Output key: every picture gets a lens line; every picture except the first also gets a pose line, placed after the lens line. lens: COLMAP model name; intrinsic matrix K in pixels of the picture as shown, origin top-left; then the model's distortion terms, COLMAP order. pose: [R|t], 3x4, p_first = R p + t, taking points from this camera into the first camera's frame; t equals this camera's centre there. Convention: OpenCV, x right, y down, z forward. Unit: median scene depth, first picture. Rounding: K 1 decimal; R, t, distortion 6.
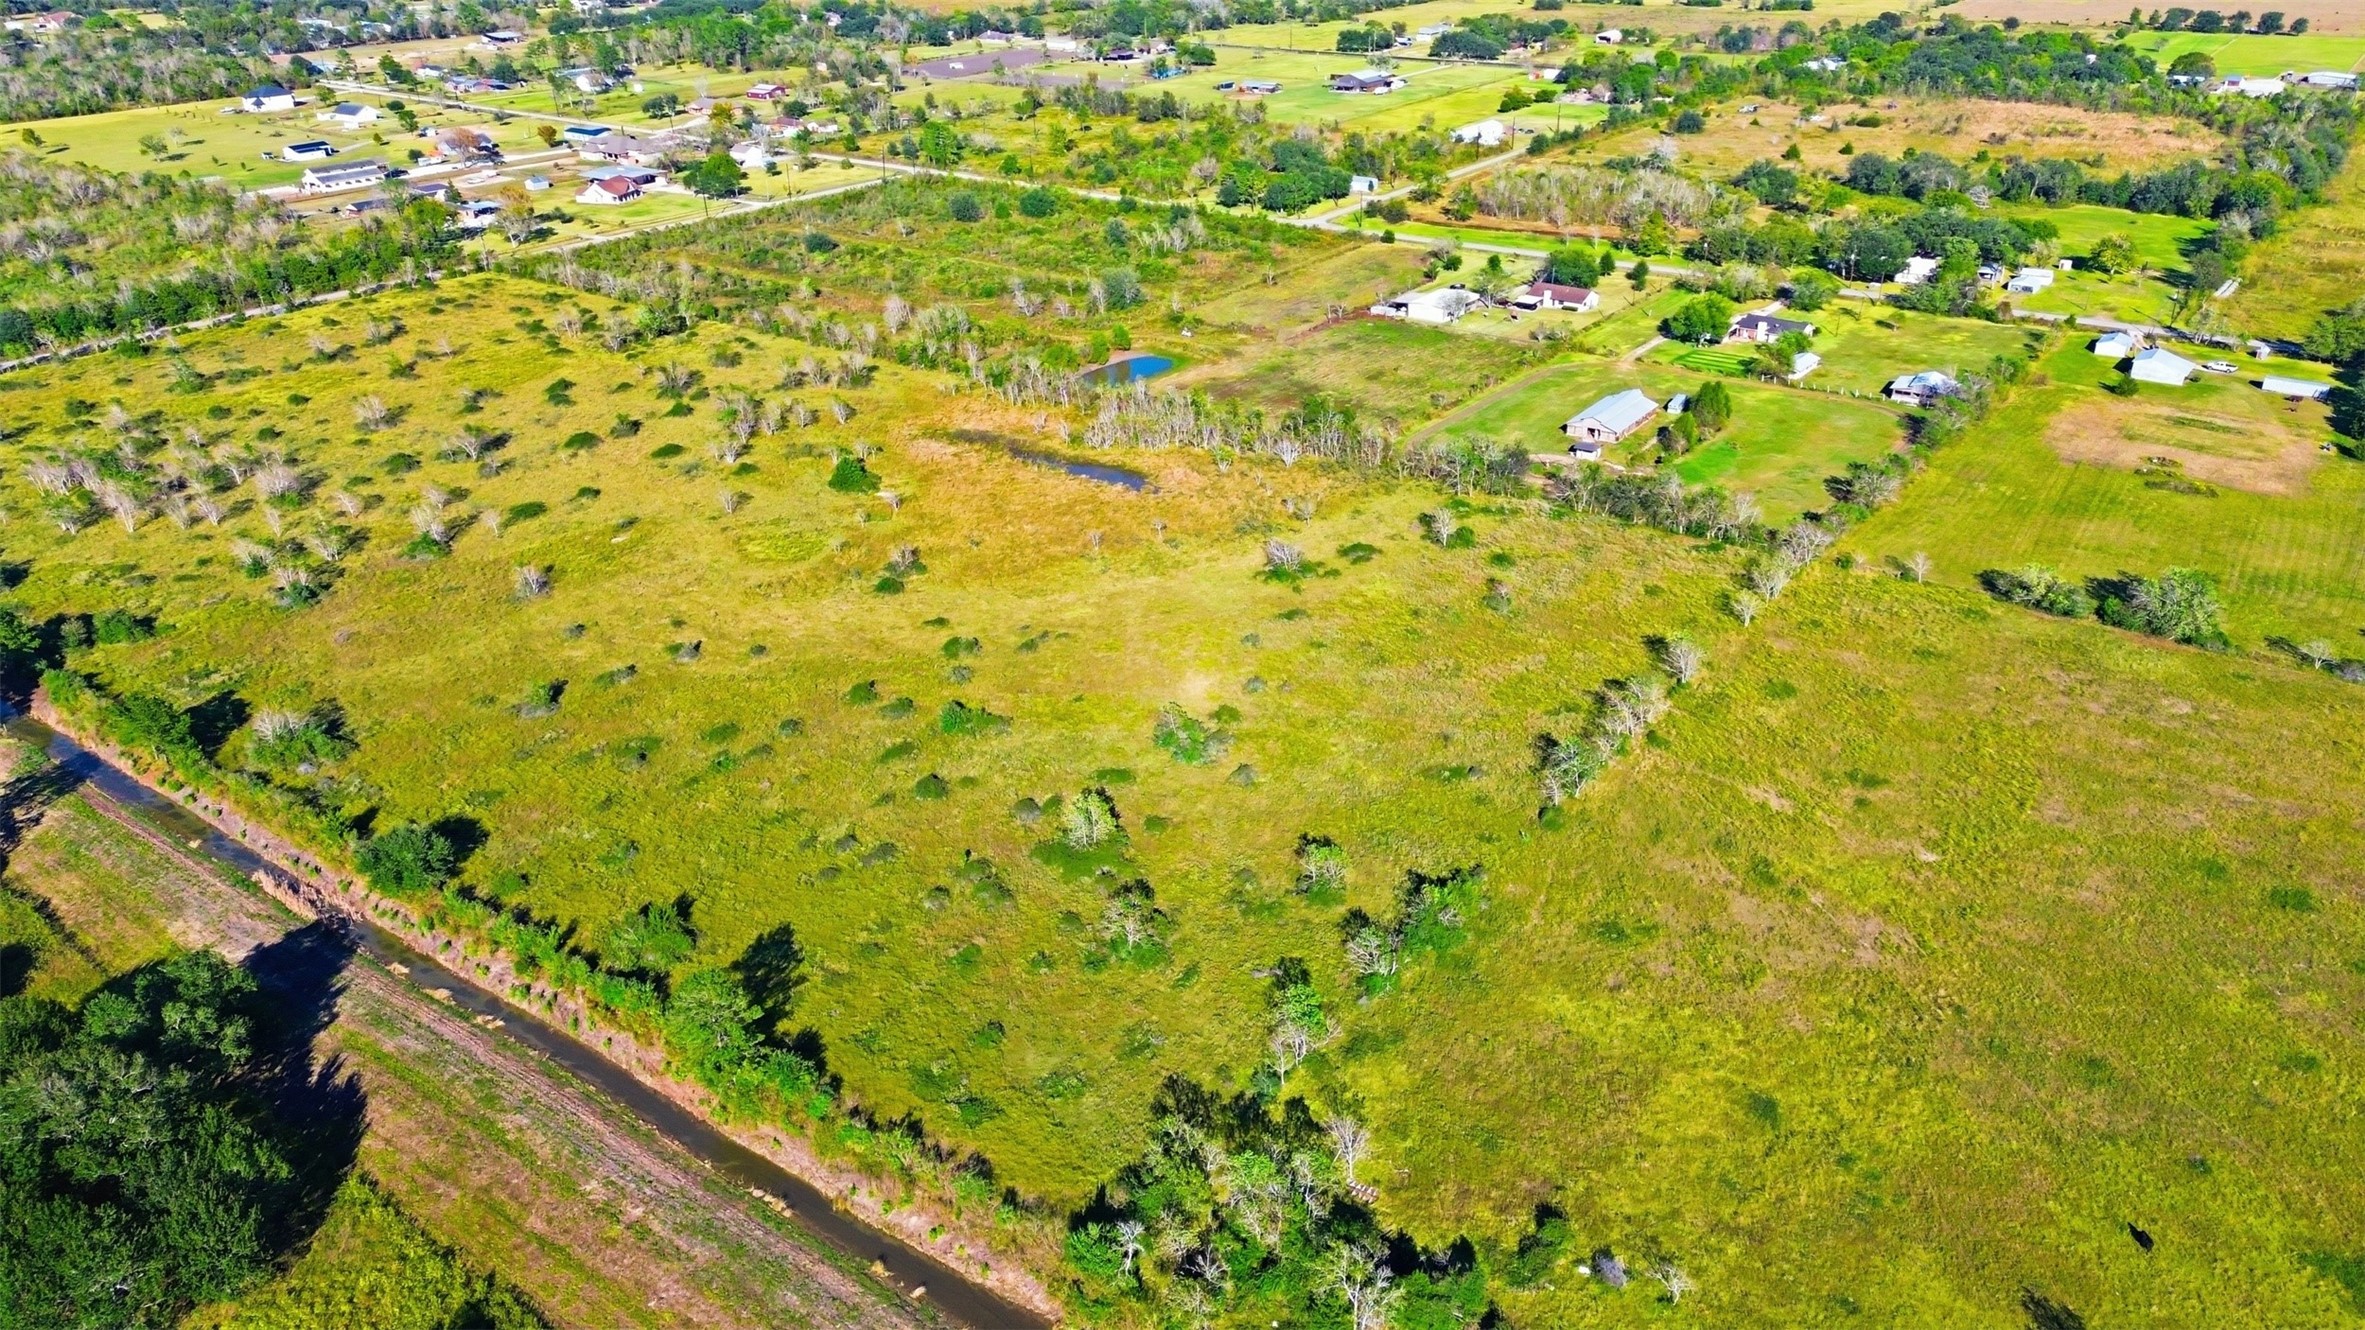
lens RADIAL K [[1668.2, 0, 1185.6], [0, 1668.2, 645.3], [0, 0, 1]] dist [0.089445, -0.090023]
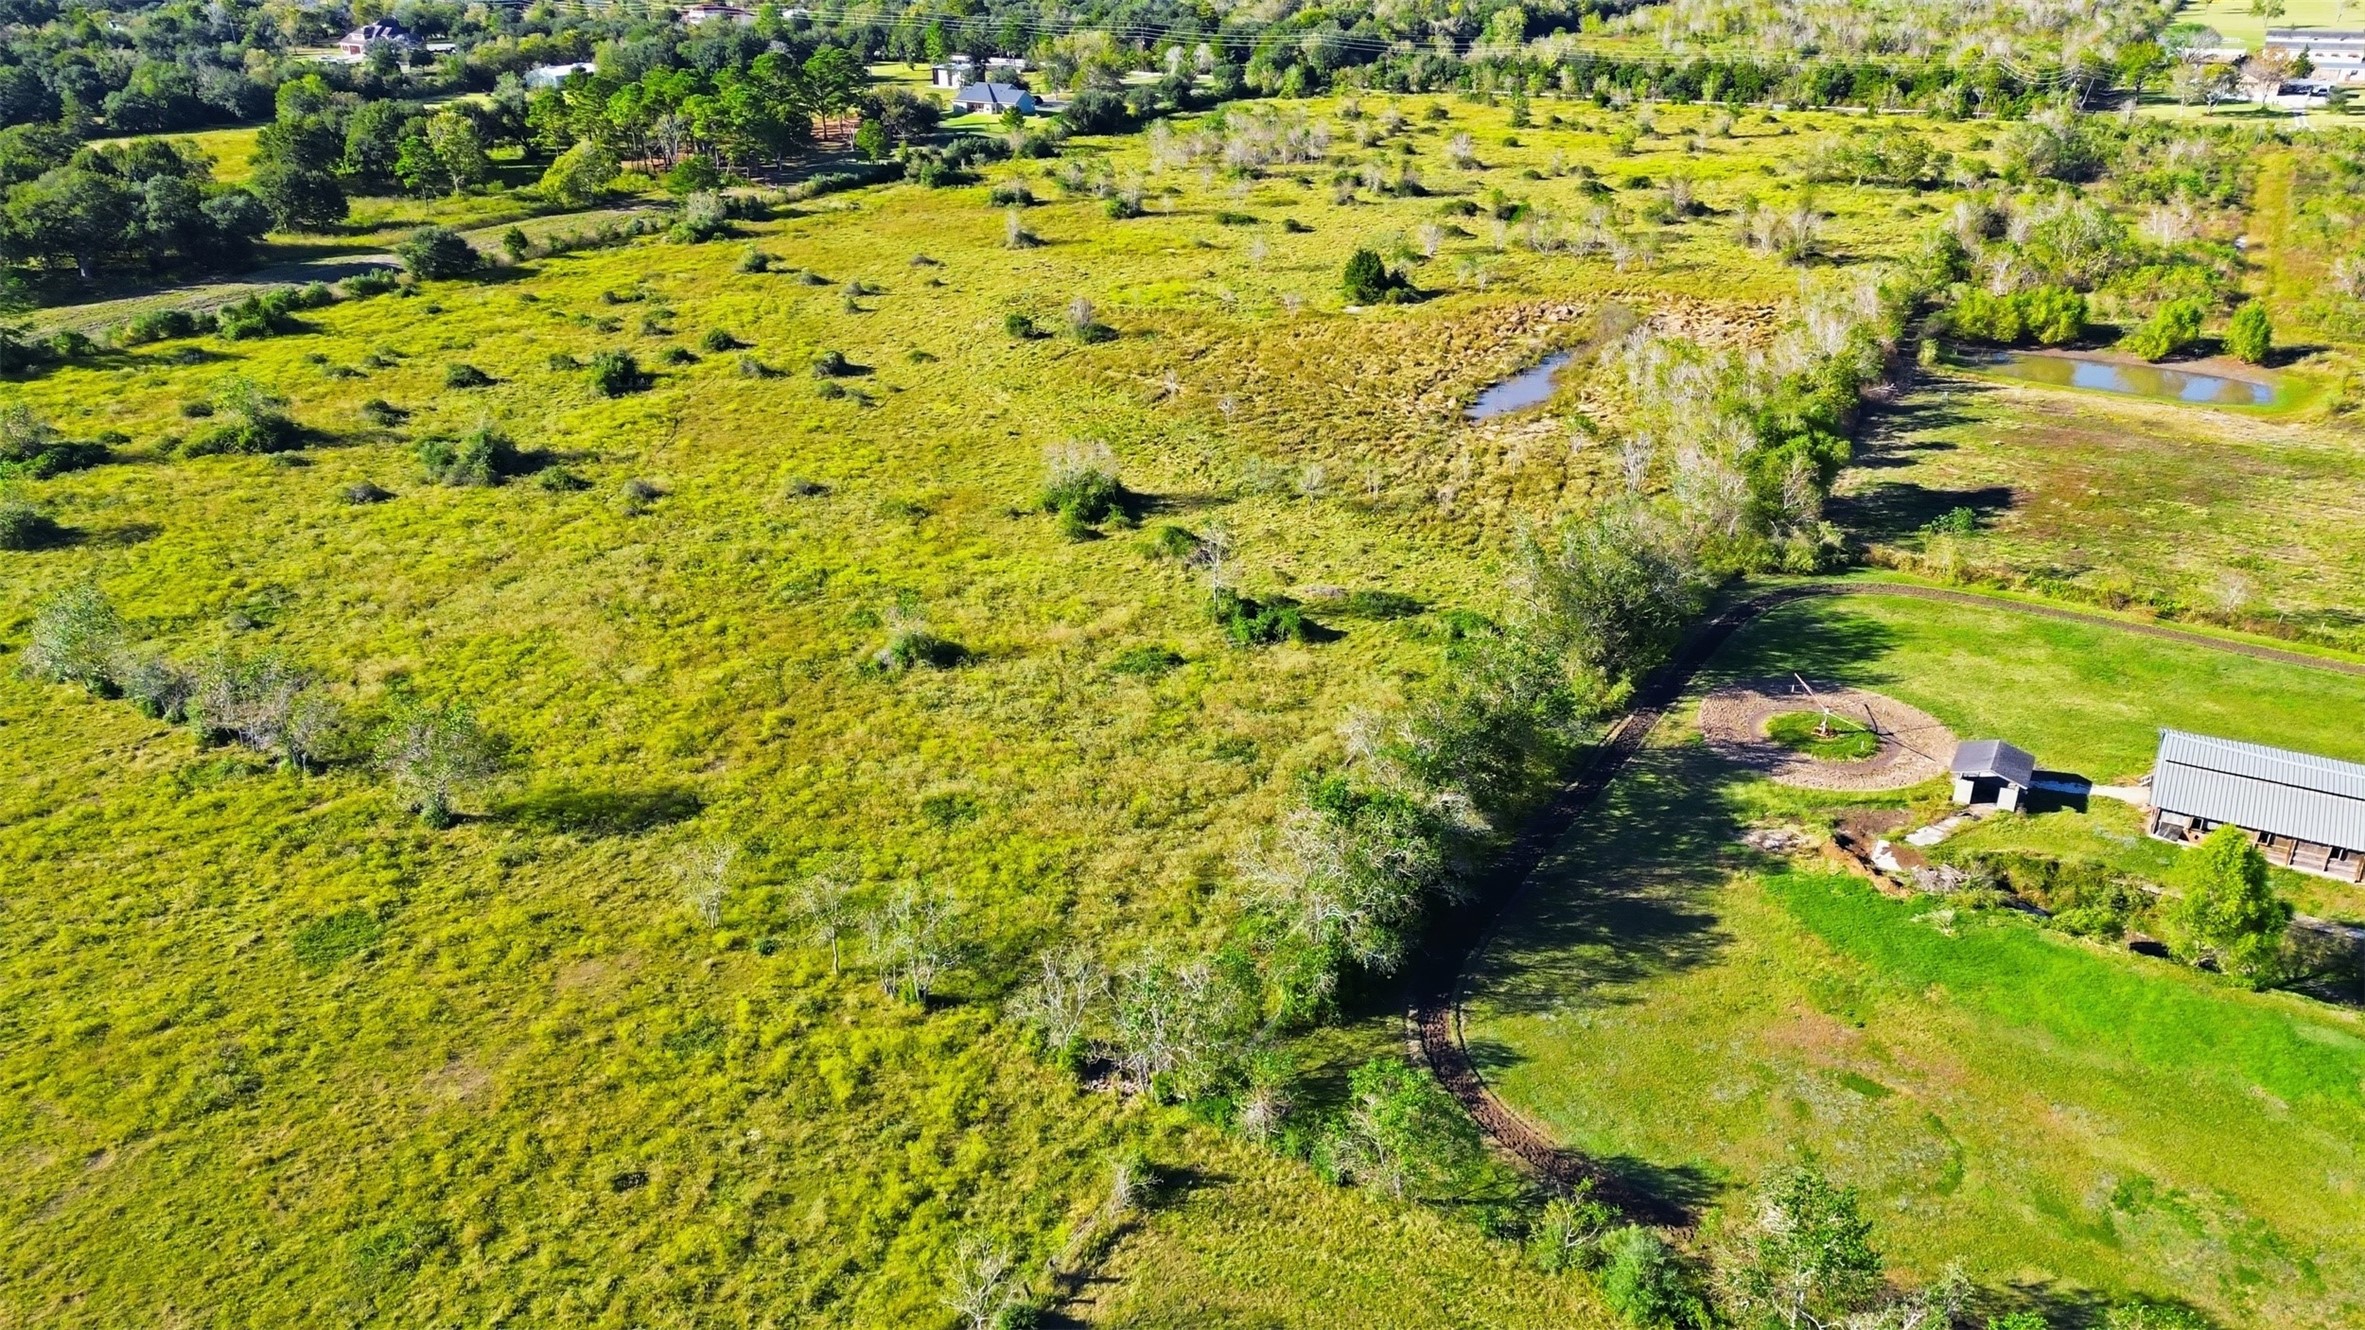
lens RADIAL K [[1664.6, 0, 1184.7], [0, 1664.6, 671.7], [0, 0, 1]] dist [0.067384, -0.056913]
pose [[0.094514, 0.441072, -0.892481, 0.465888], [-0.424184, 0.828883, 0.364720, -0.170376], [0.900631, 0.344105, 0.265437, 0.702795]]
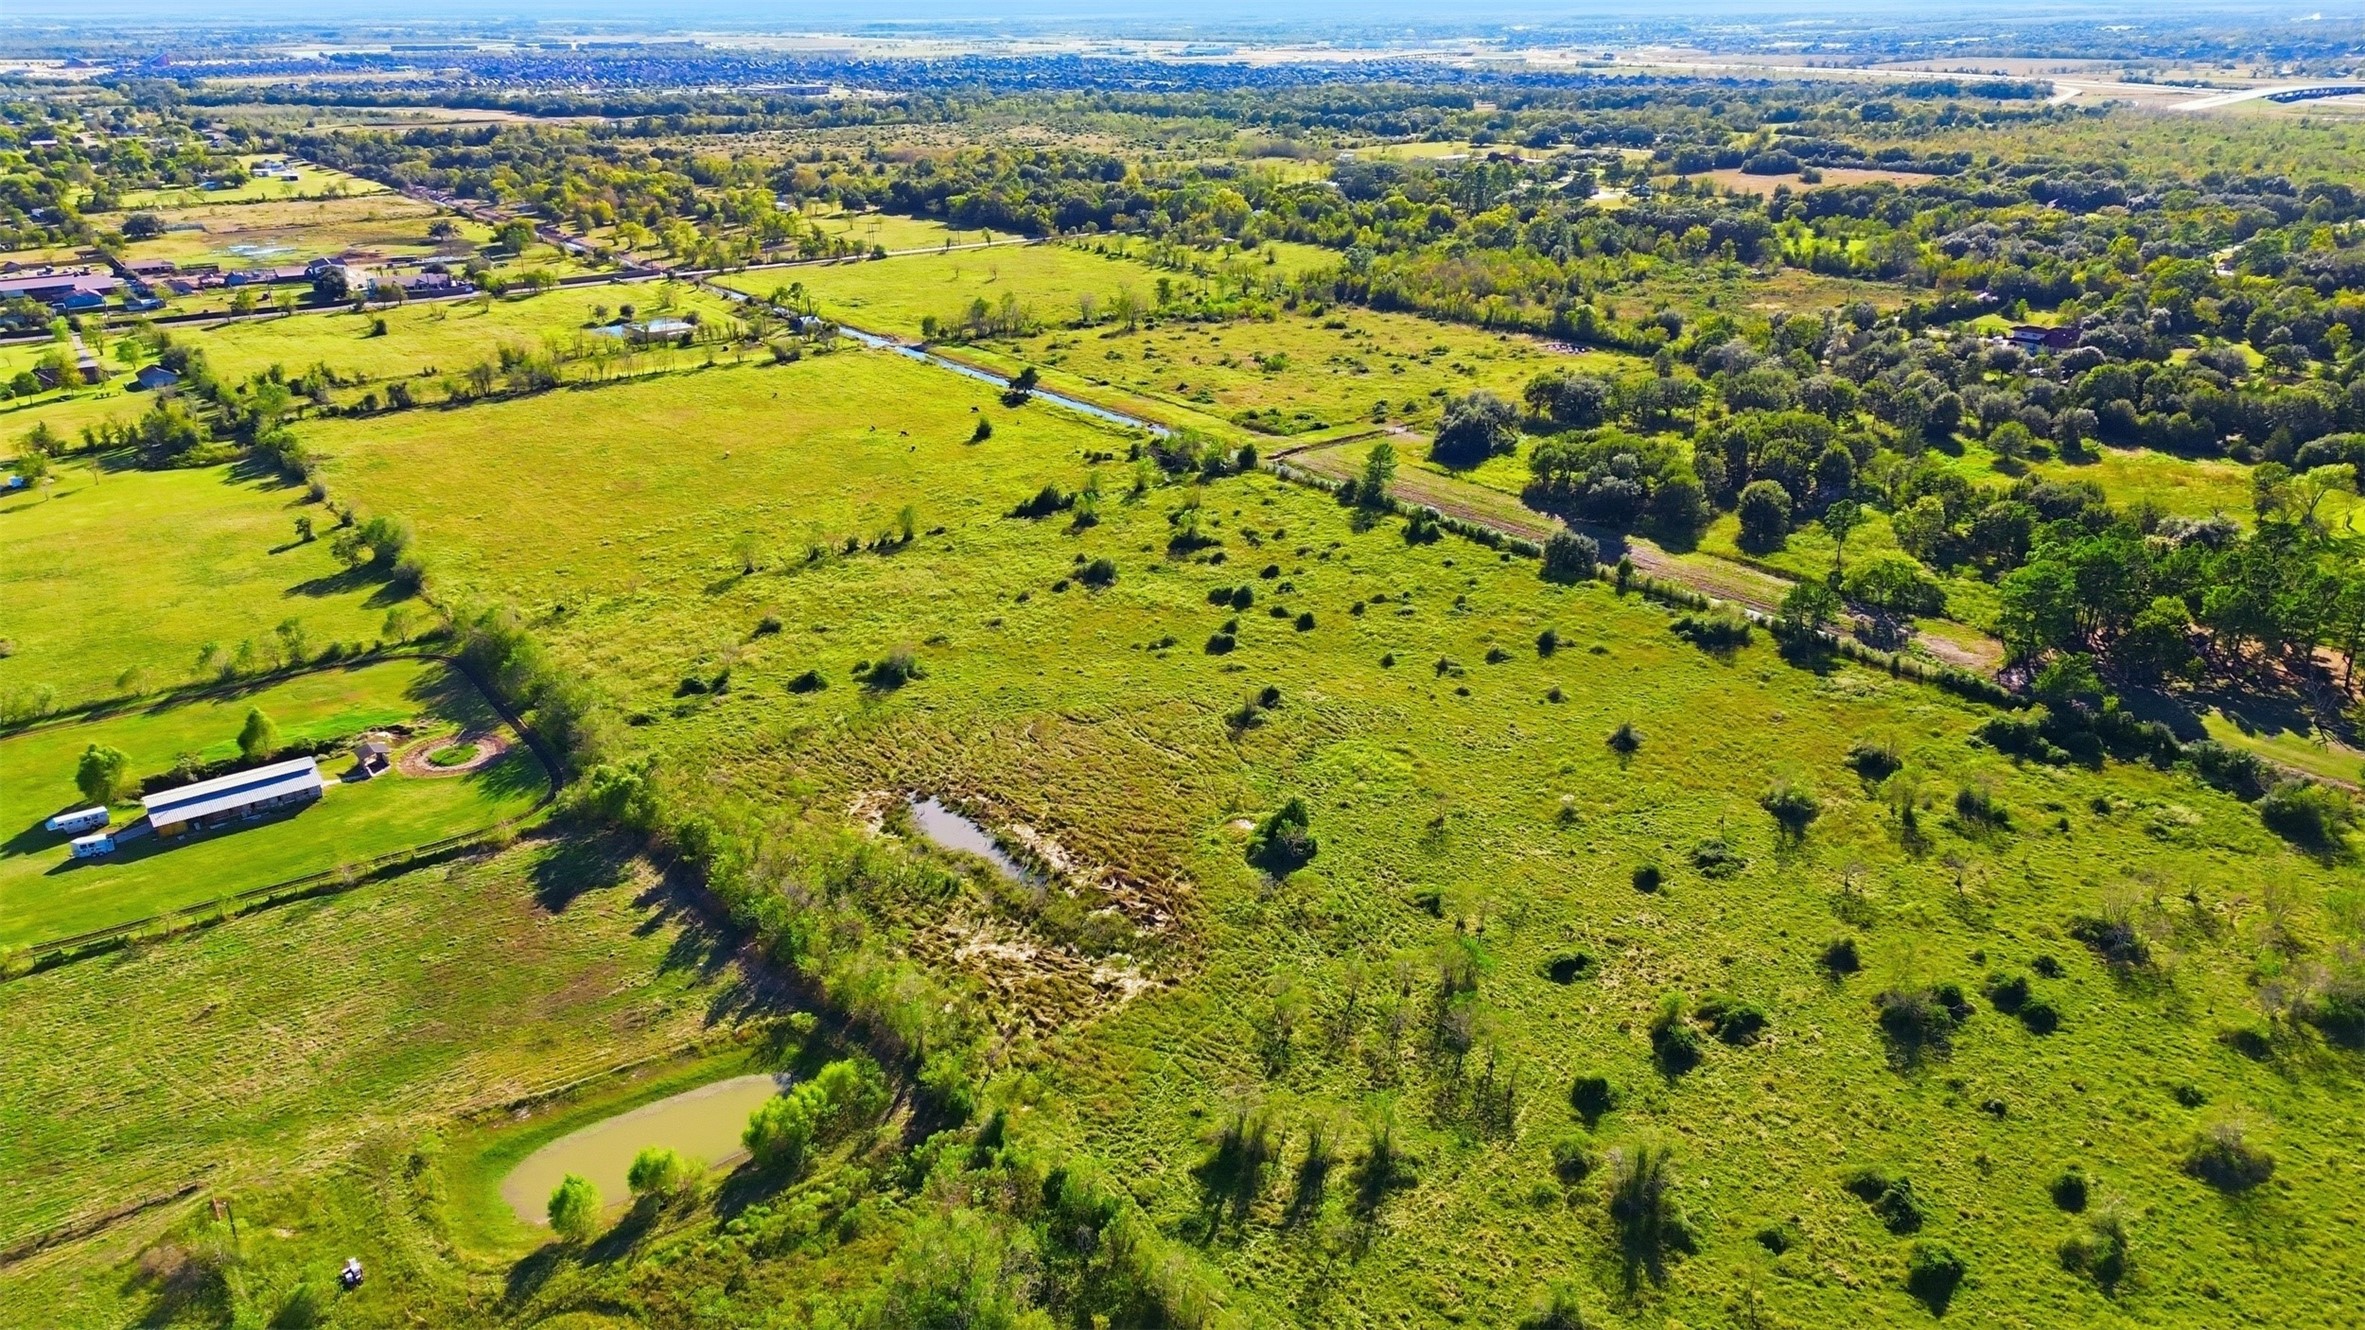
lens RADIAL K [[1657.9, 0, 1182.5], [0, 1657.9, 665.0], [0, 0, 1]] dist [0.093825, -0.094474]
pose [[-0.957509, -0.085839, 0.275332, -0.310304], [0.145219, 0.681322, 0.717434, -0.603574], [-0.249174, 0.726934, -0.639906, 1.266140]]
